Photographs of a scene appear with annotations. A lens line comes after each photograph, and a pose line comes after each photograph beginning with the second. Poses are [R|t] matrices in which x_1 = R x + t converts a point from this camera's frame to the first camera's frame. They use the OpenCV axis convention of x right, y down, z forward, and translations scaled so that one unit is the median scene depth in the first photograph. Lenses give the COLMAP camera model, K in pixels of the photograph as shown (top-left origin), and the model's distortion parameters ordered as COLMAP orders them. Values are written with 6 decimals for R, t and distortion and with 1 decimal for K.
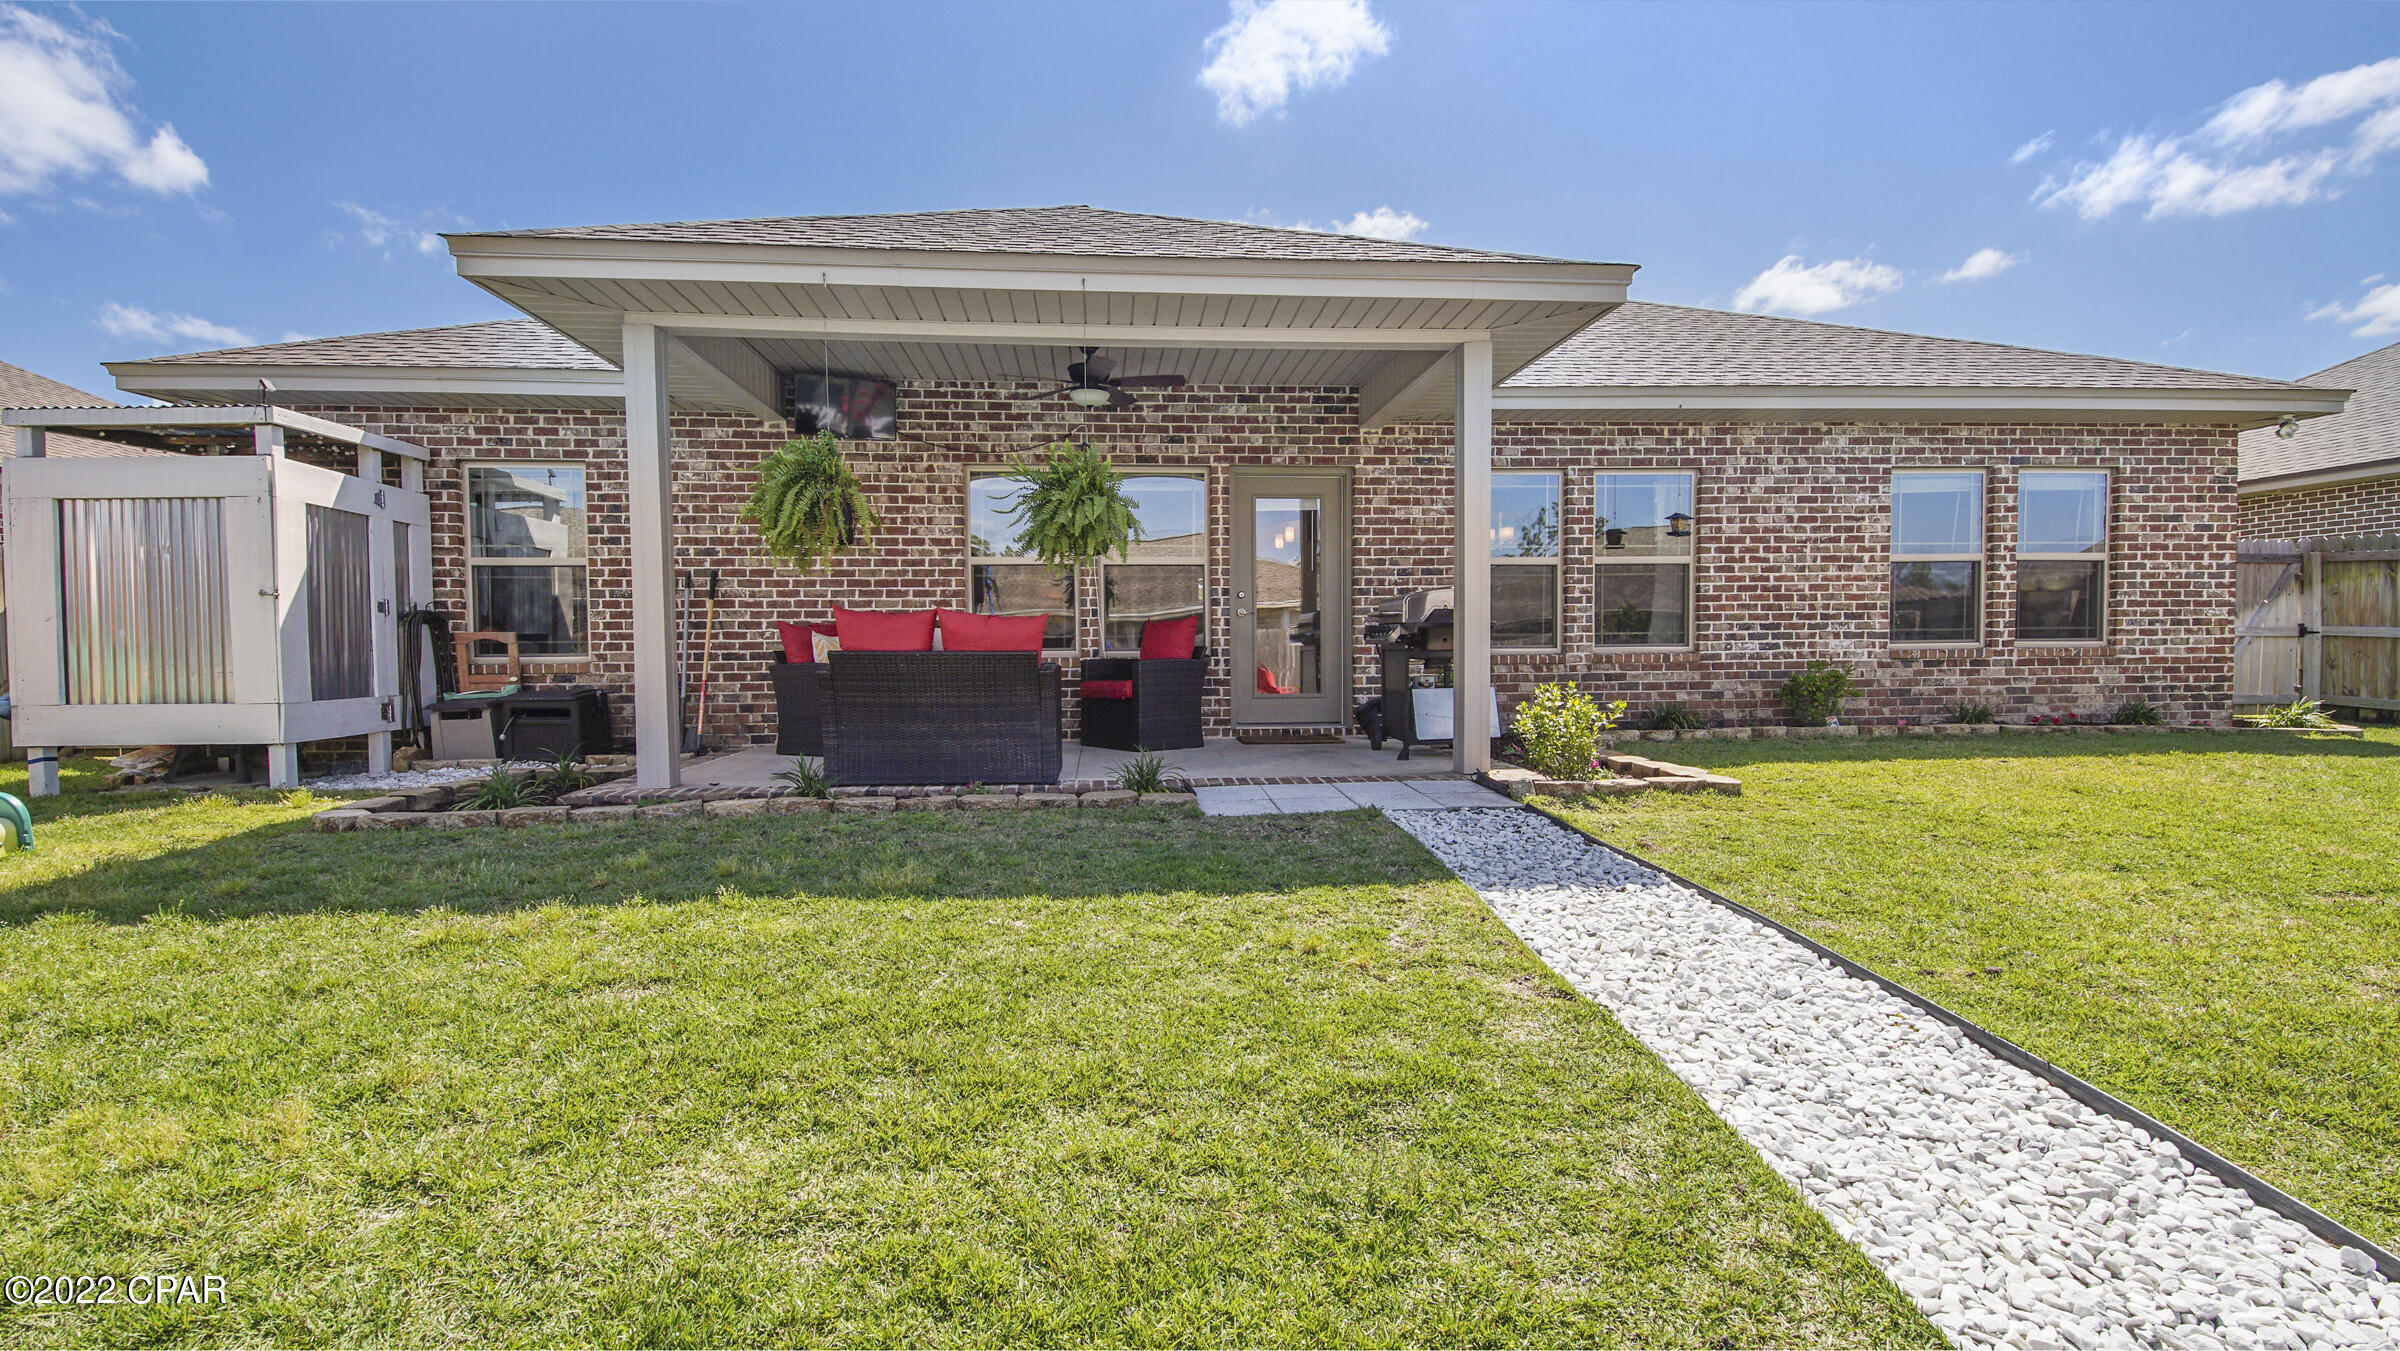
lens RADIAL K [[1044.4, 0, 1197.5], [0, 1044.4, 708.0], [0, 0, 1]] dist [0.027118, -0.016102]
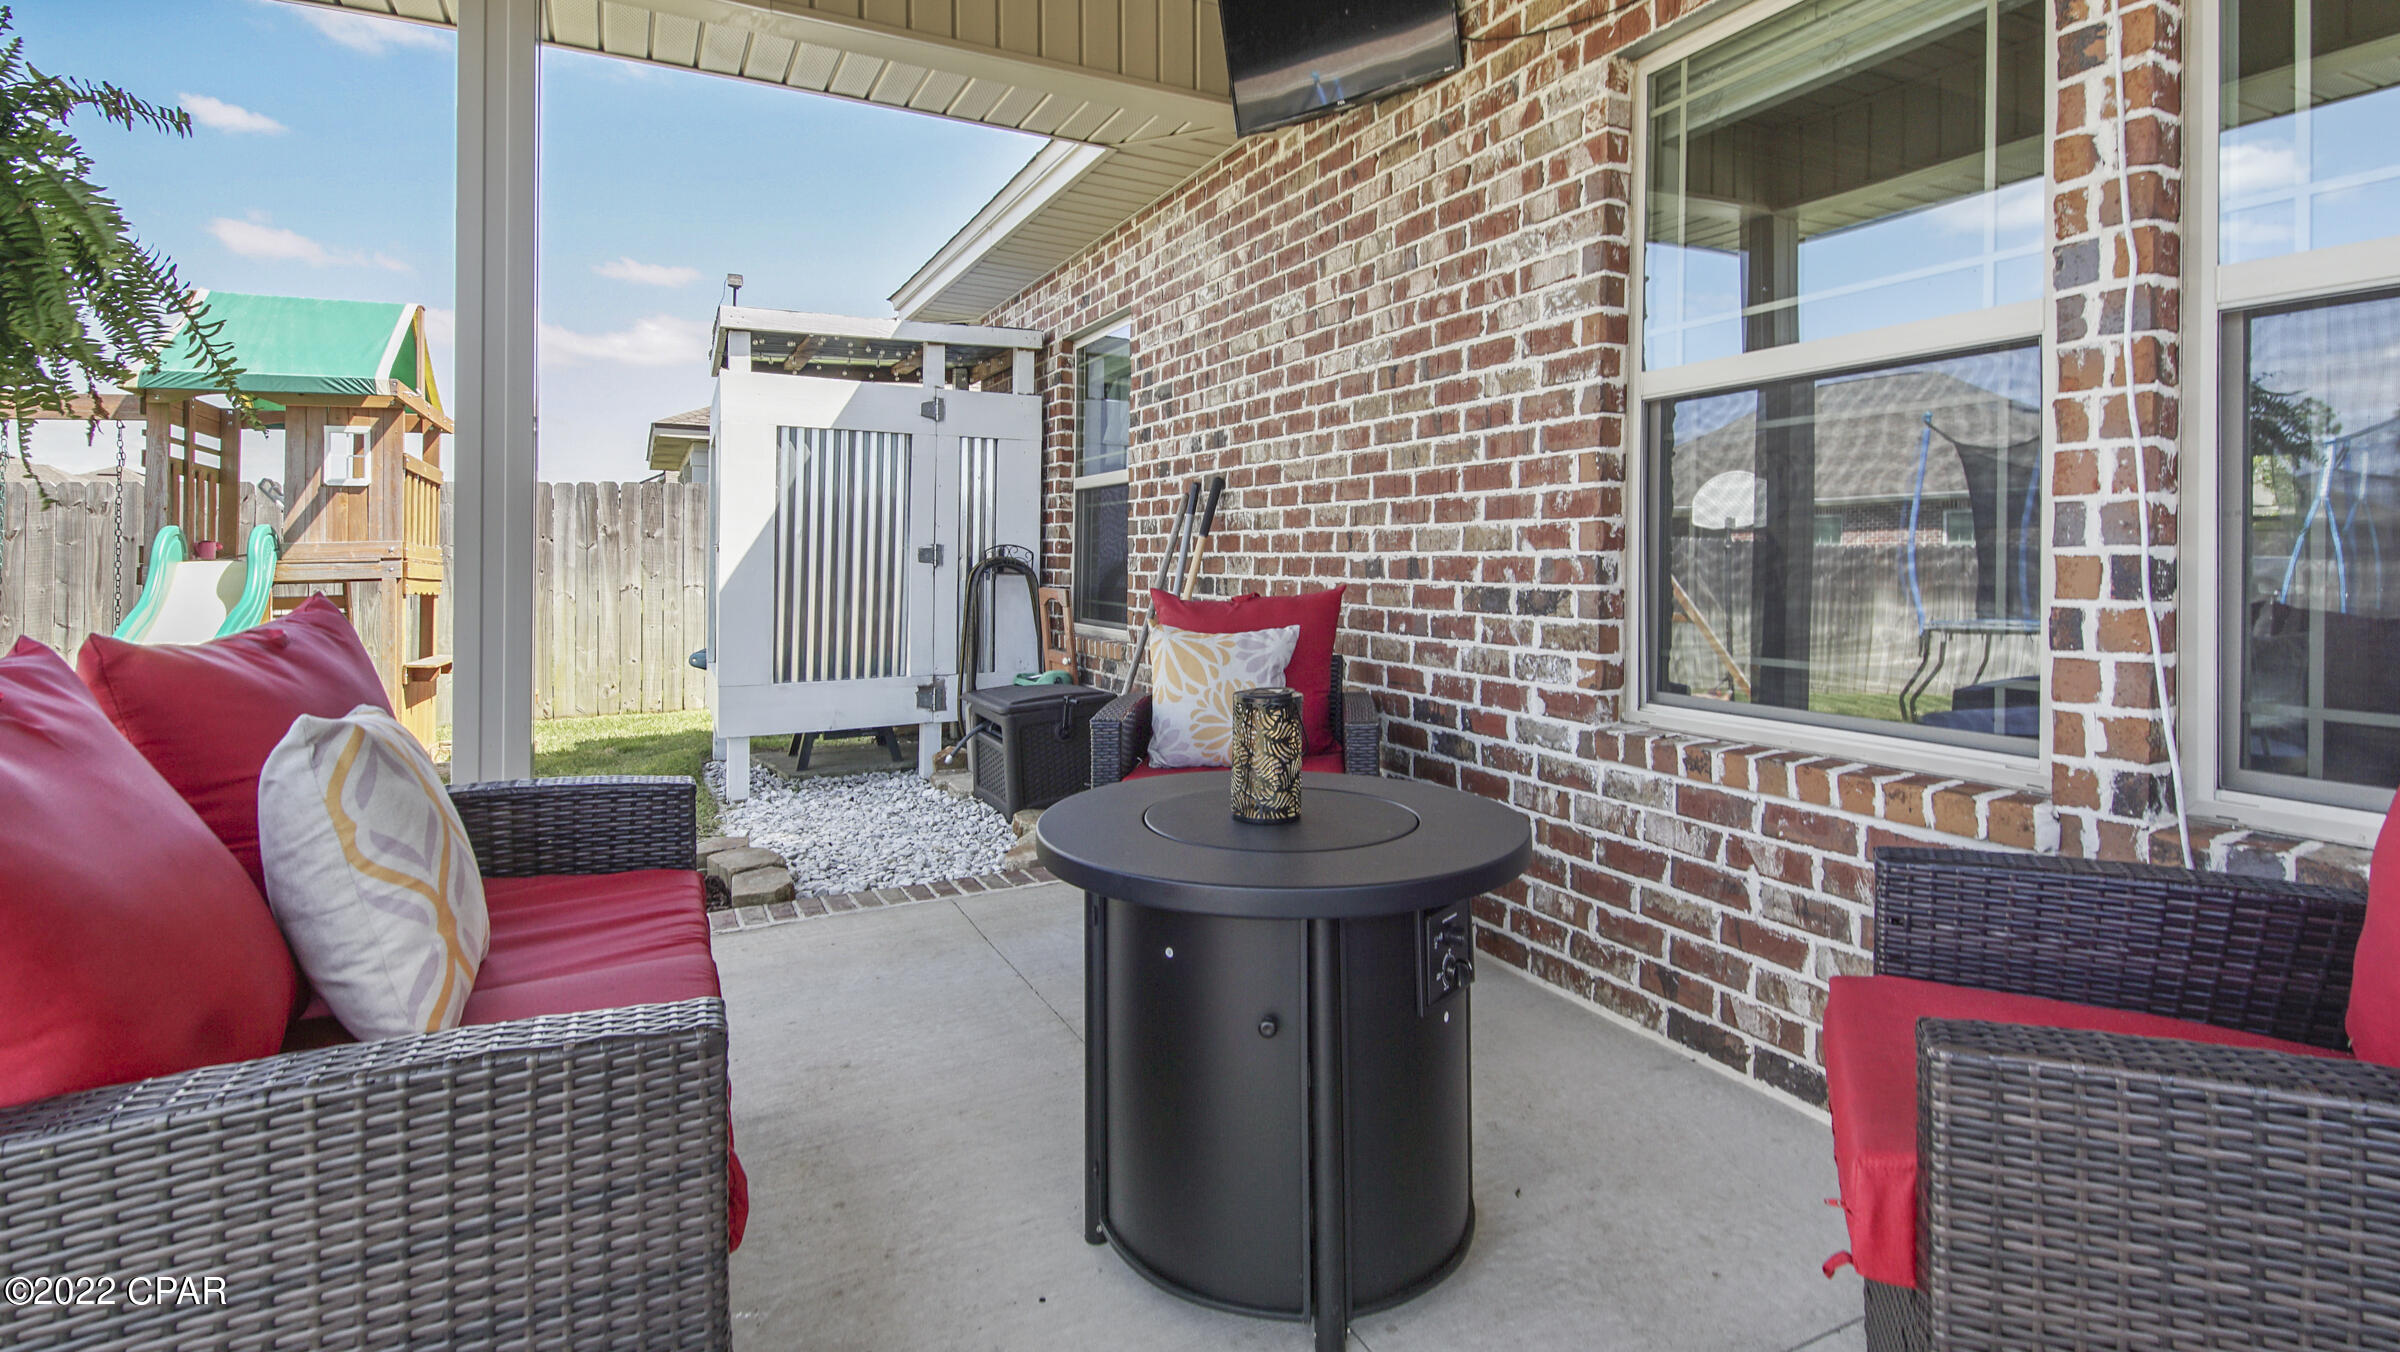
lens RADIAL K [[1132.6, 0, 1199.0], [0, 1132.6, 563.6], [0, 0, 1]] dist [0.032663, -0.021814]
pose [[0.358128, 0.015311, -0.933547, 0.032526], [-0.056505, 0.998388, -0.005303, -0.085031], [0.931961, 0.054650, 0.358416, 0.789176]]
